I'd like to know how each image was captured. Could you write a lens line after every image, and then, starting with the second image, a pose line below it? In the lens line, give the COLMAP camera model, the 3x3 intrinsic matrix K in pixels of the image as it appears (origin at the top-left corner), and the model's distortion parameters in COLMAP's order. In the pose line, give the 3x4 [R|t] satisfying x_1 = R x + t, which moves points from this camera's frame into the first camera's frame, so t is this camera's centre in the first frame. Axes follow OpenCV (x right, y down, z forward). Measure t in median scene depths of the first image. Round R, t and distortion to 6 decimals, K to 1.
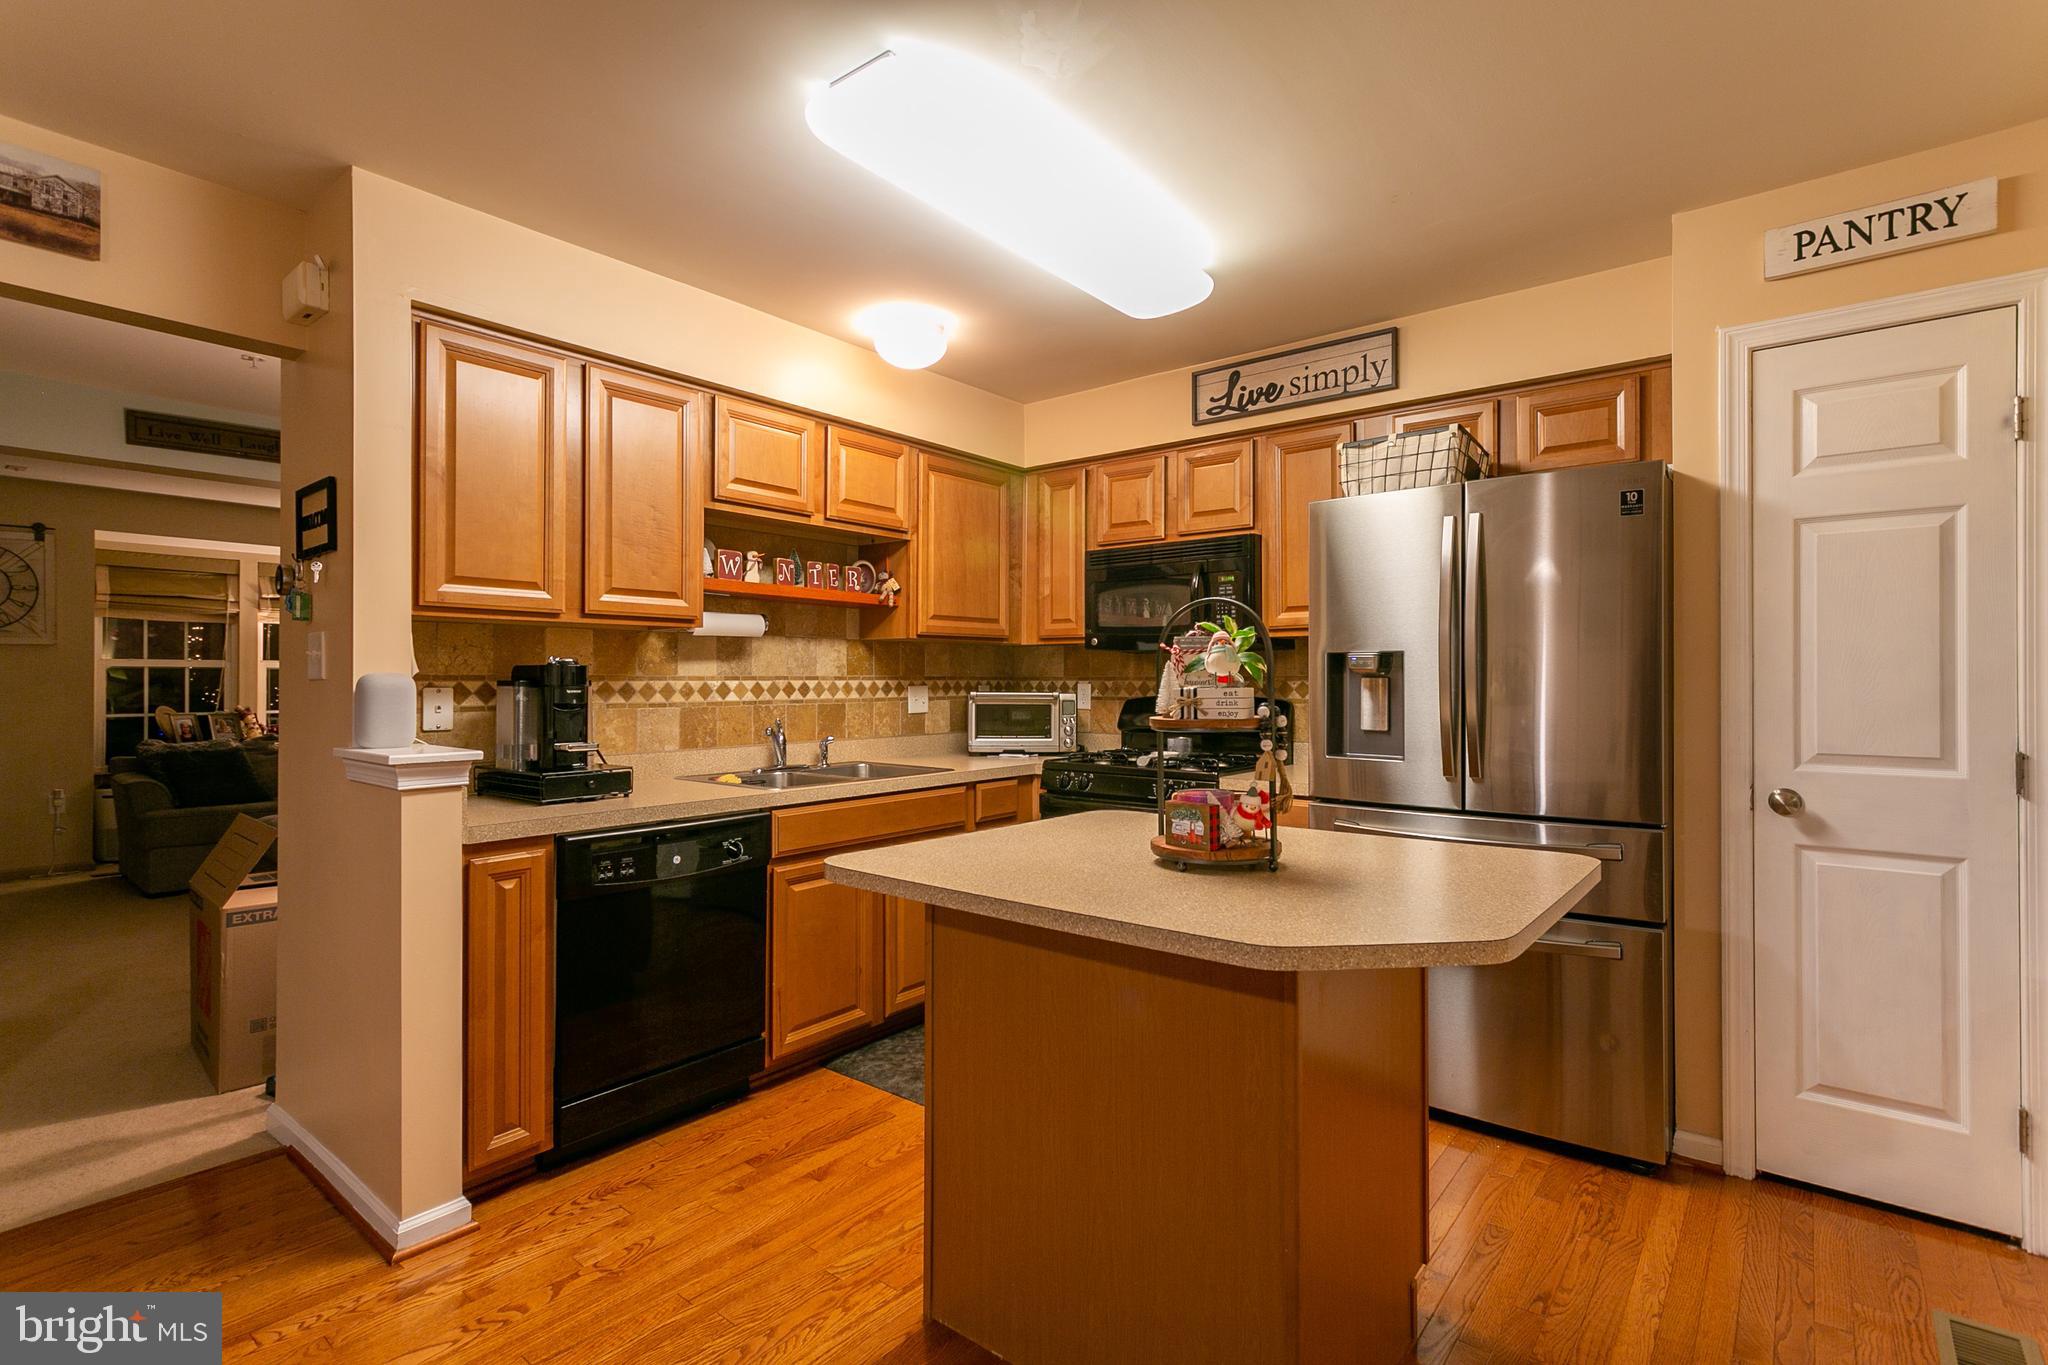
lens RADIAL K [[969.5, 0, 1020.9], [0, 969.5, 675.1], [0, 0, 1]] dist [0.002402, -0.000090]
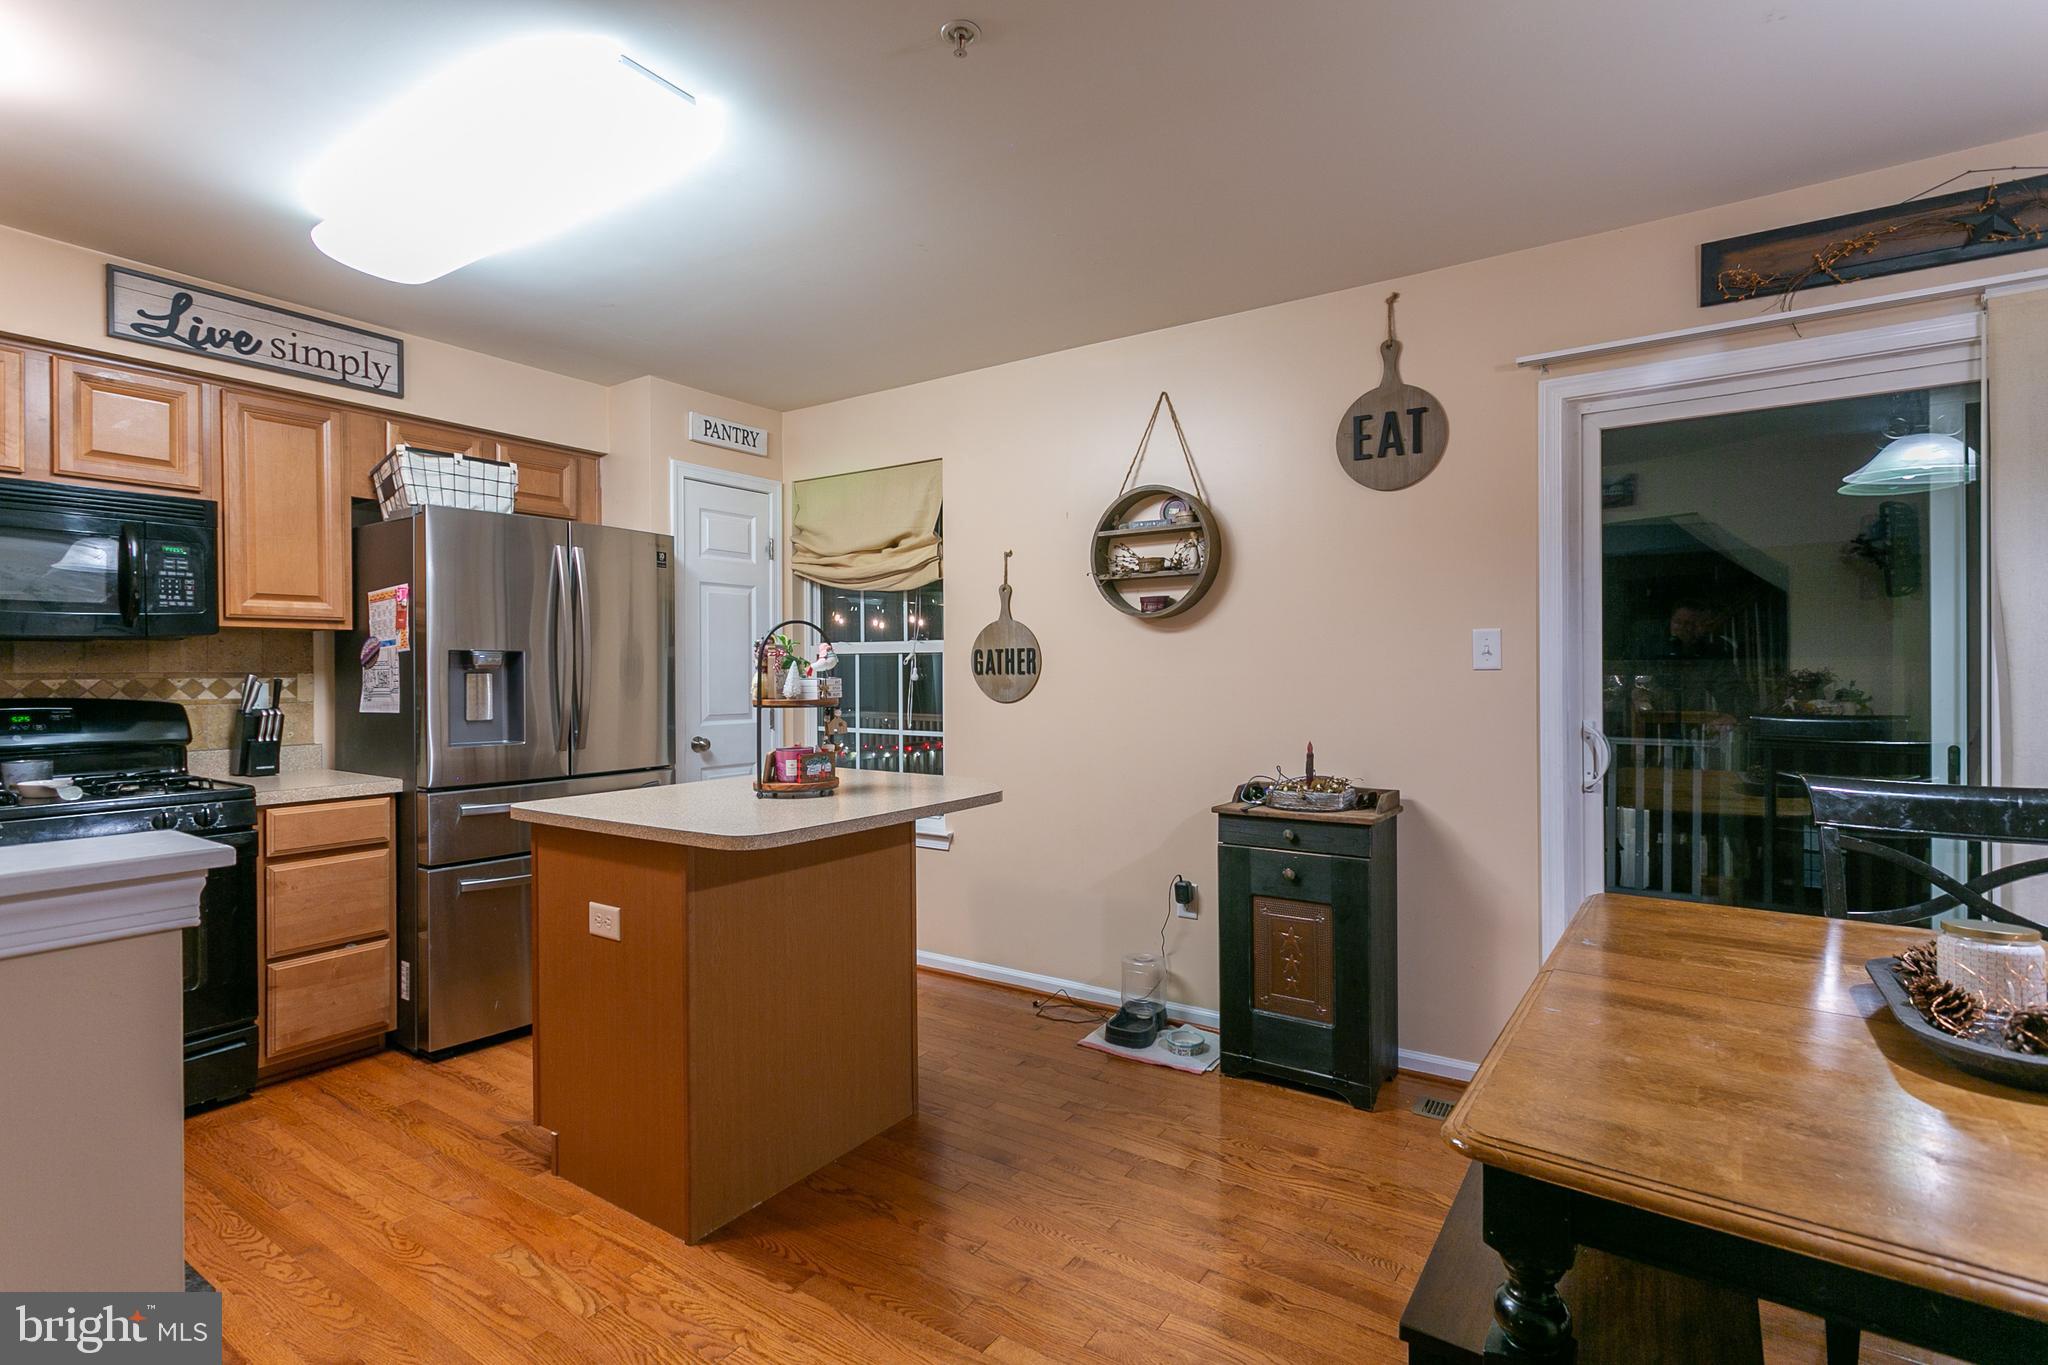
lens RADIAL K [[969.5, 0, 1026.9], [0, 969.5, 681.0], [0, 0, 1]] dist [0.002402, -0.000090]
pose [[-0.097112, -0.007120, 0.995248, -0.723720], [0.002294, 0.999970, 0.007378, 0.004493], [-0.995271, 0.003000, -0.097092, 0.425105]]
